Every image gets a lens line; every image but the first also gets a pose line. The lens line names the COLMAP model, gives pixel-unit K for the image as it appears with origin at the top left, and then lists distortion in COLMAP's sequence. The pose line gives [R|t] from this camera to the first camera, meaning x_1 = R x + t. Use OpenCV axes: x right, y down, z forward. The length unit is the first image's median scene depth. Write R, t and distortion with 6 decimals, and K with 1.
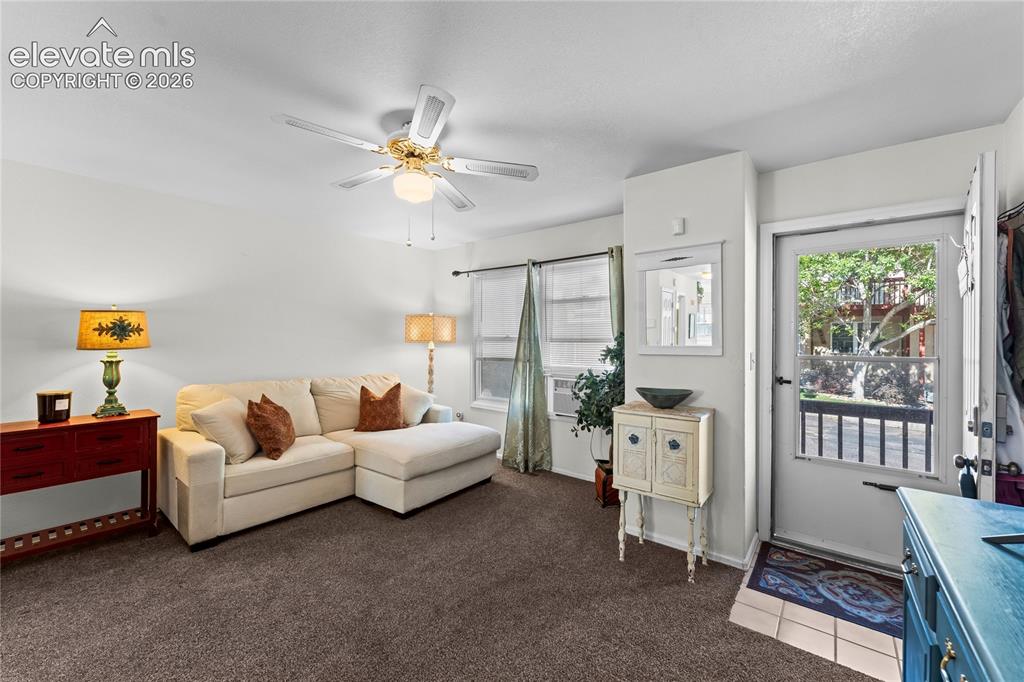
lens RADIAL K [[412.0, 0, 494.3], [0, 412.0, 336.8], [0, 0, 1]] dist [-0.000652, -0.000101]
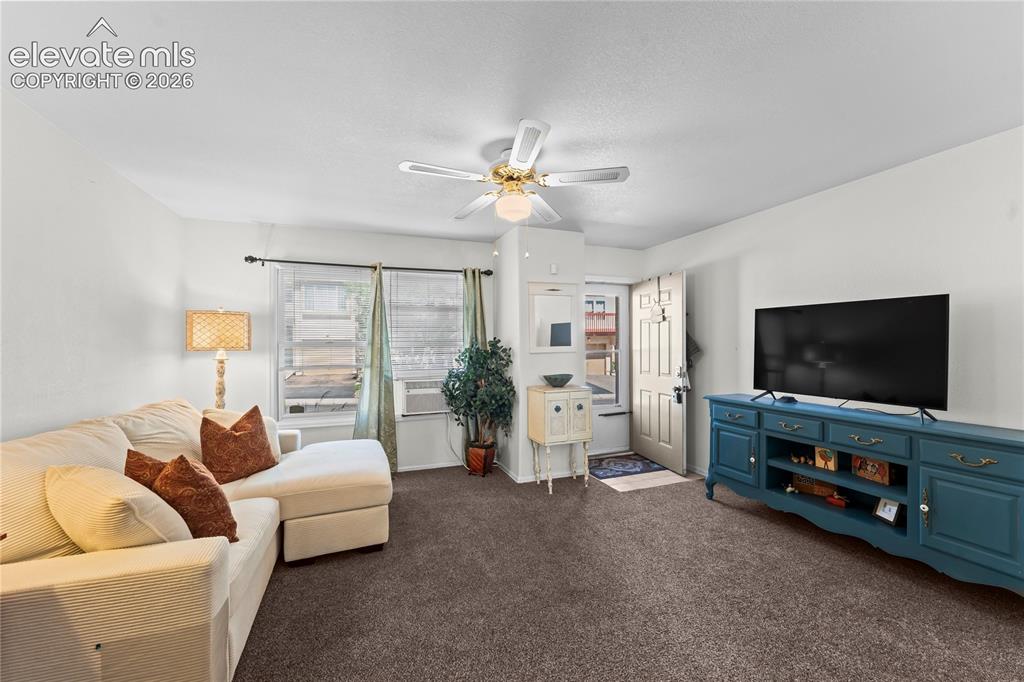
lens RADIAL K [[413.5, 0, 510.5], [0, 413.5, 340.7], [0, 0, 1]] dist [-0.001170, -0.000244]
pose [[0.497757, -0.003347, 0.867310, -1.014191], [0.004864, 0.999988, 0.001068, -0.002230], [-0.867303, 0.003687, 0.497767, 0.386964]]
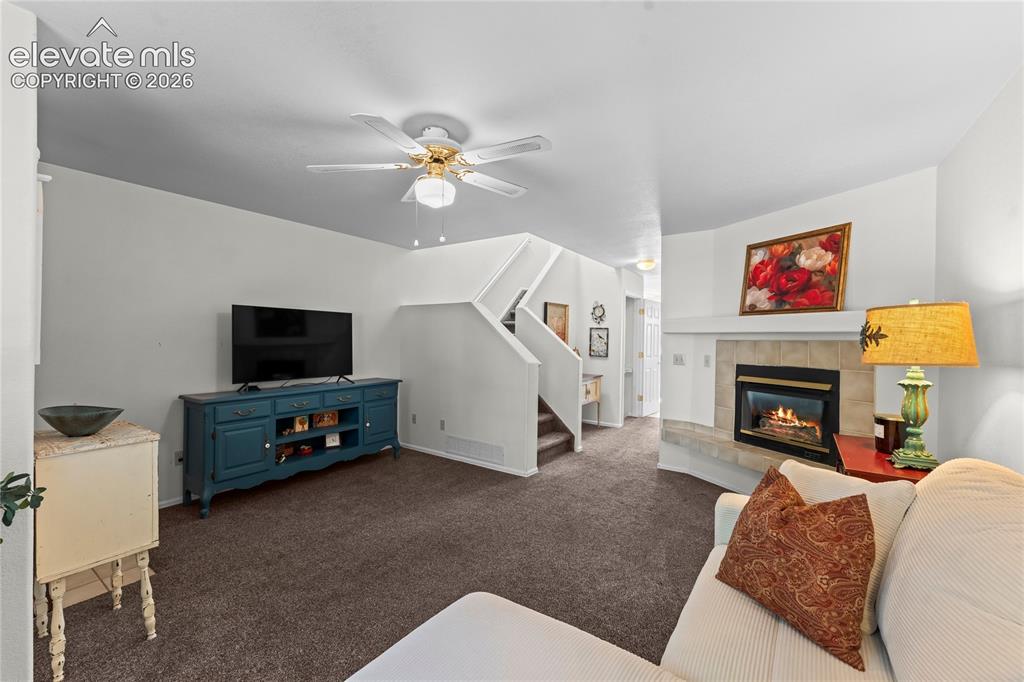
lens RADIAL K [[412.0, 0, 494.3], [0, 412.0, 336.8], [0, 0, 1]] dist [-0.000652, -0.000101]
pose [[-0.997753, -0.017370, -0.064707, -0.243394], [-0.017051, 0.999840, -0.005471, -0.003101], [0.064792, -0.004355, -0.997889, 1.748686]]
